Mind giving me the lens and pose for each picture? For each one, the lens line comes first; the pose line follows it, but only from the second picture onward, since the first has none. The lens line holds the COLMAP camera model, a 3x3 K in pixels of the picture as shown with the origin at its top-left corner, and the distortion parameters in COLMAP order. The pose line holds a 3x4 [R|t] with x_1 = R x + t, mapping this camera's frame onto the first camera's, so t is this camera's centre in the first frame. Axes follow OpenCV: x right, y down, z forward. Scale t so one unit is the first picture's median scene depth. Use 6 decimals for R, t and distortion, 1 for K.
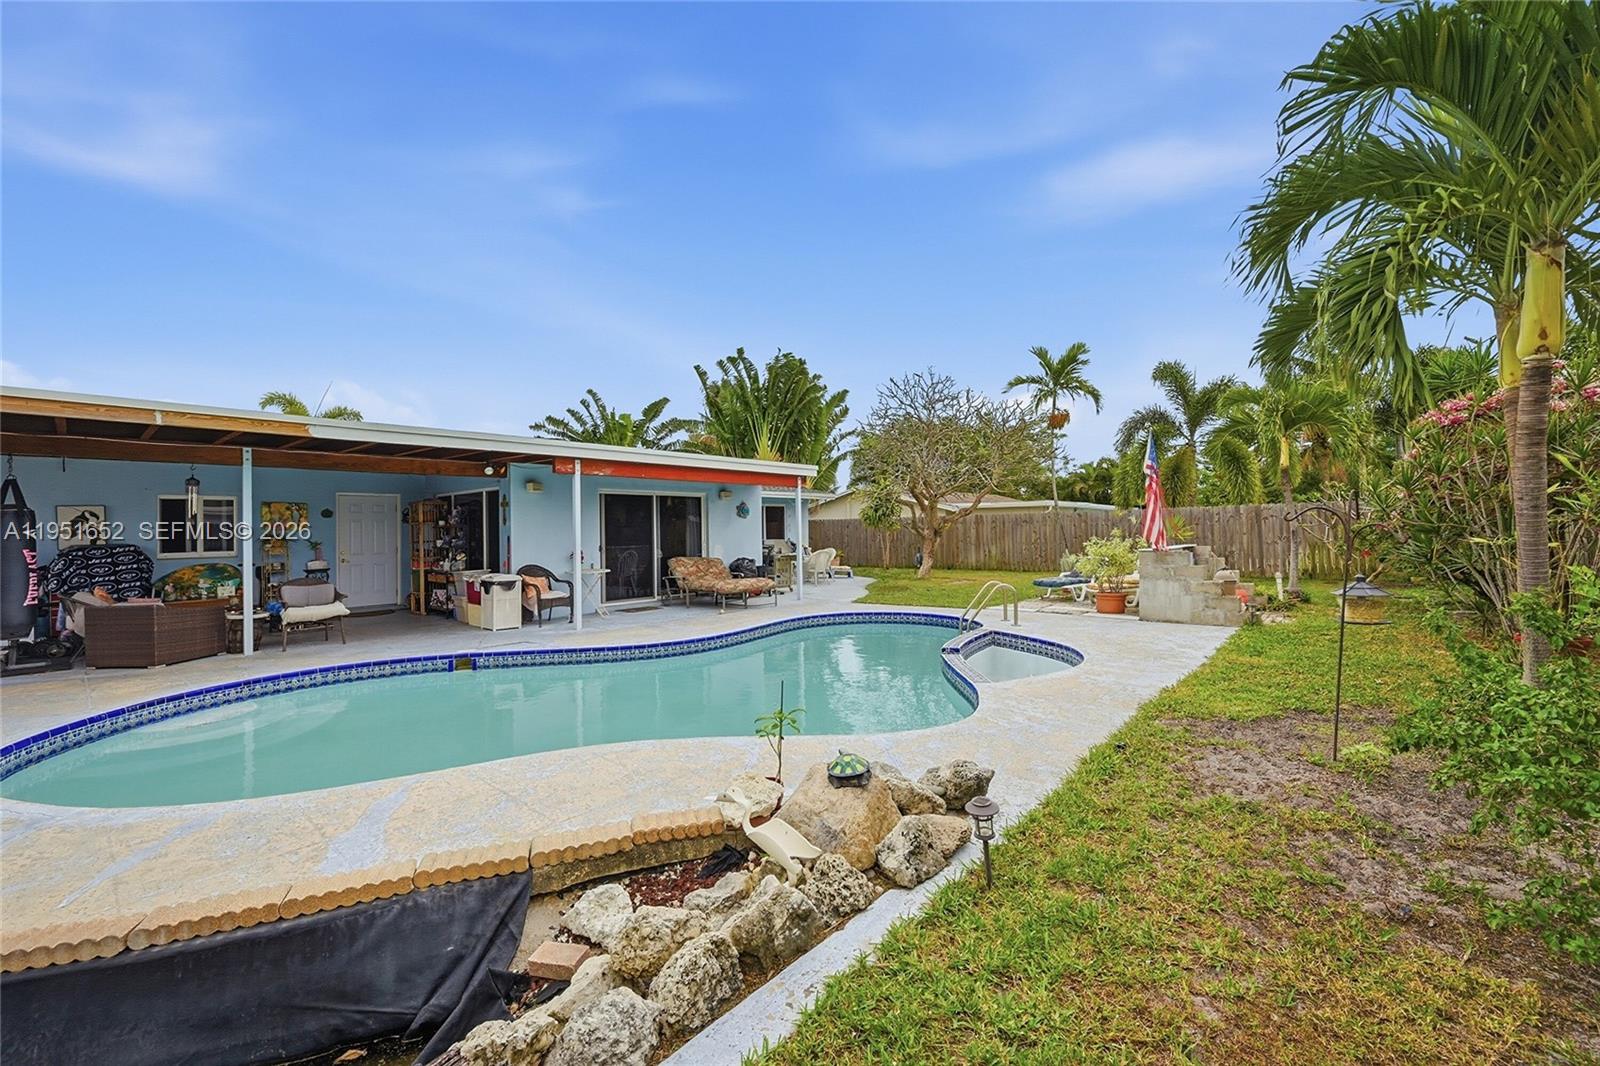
lens RADIAL K [[636.9, 0, 800.0], [0, 636.9, 533.0], [0, 0, 1]] dist [-0.000689, -0.000126]
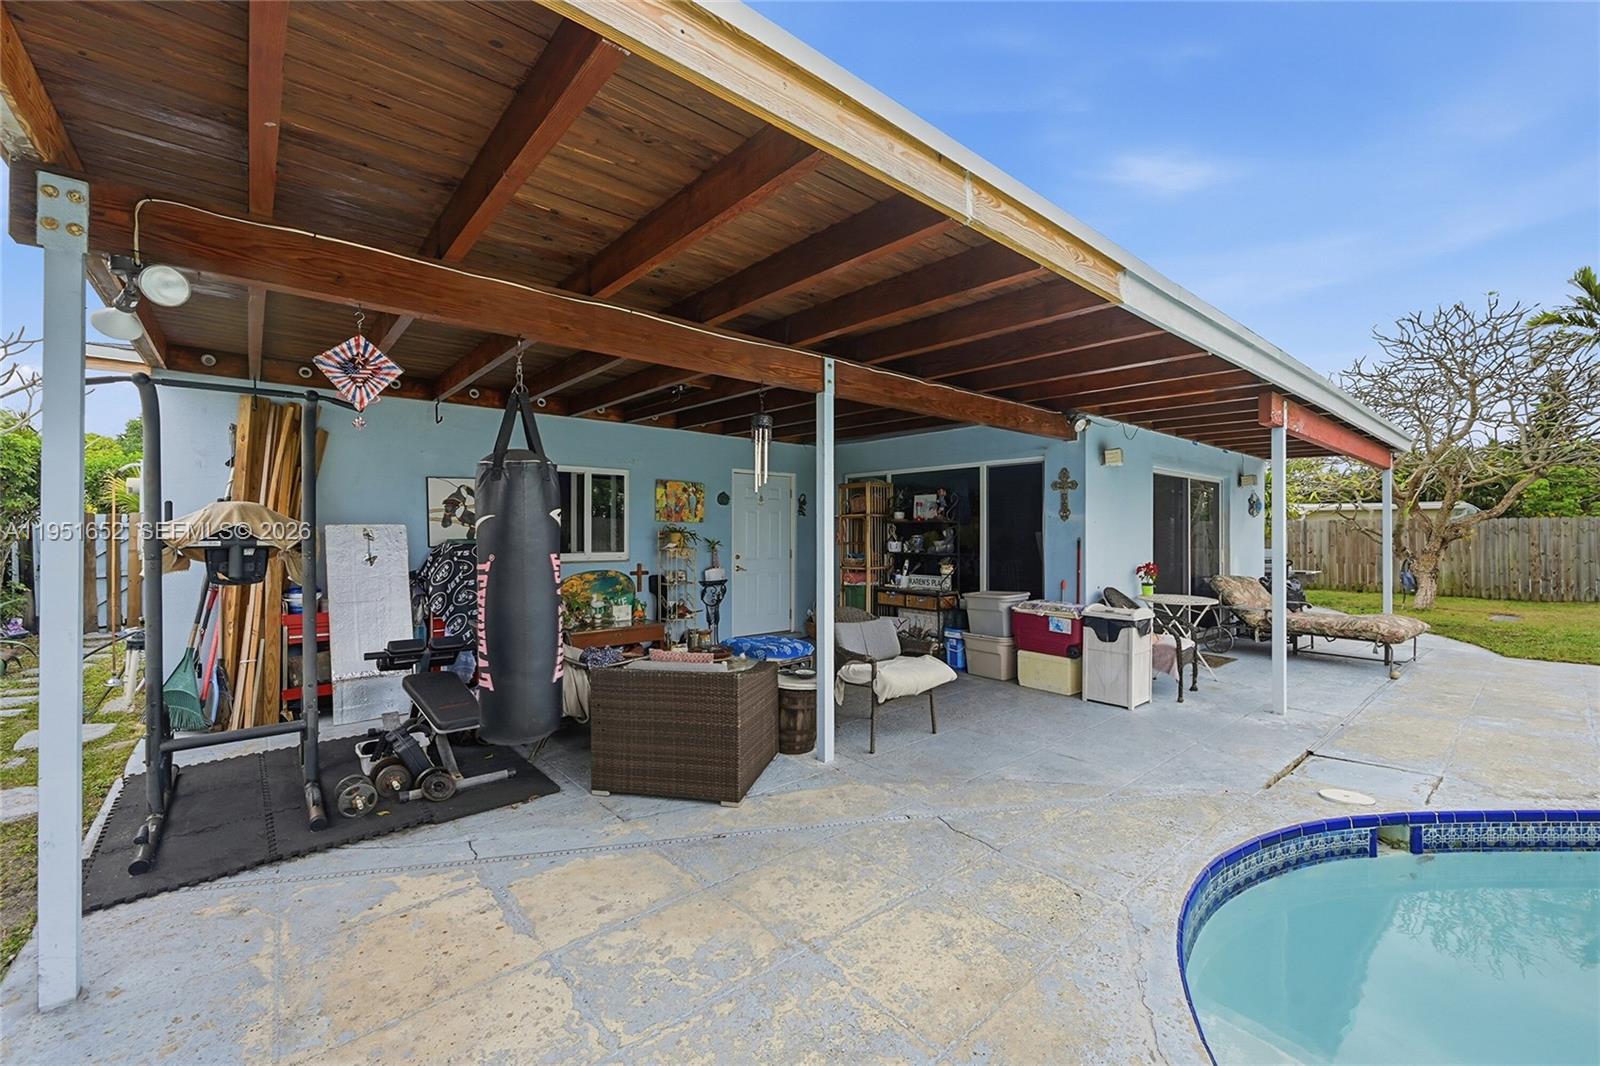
lens RADIAL K [[636.9, 0, 800.0], [0, 636.9, 533.0], [0, 0, 1]] dist [-0.000689, -0.000126]
pose [[0.990789, 0.017729, -0.134252, -0.597026], [-0.018594, 0.999814, -0.005192, 0.008216], [0.134135, 0.007640, 0.990934, 0.351724]]
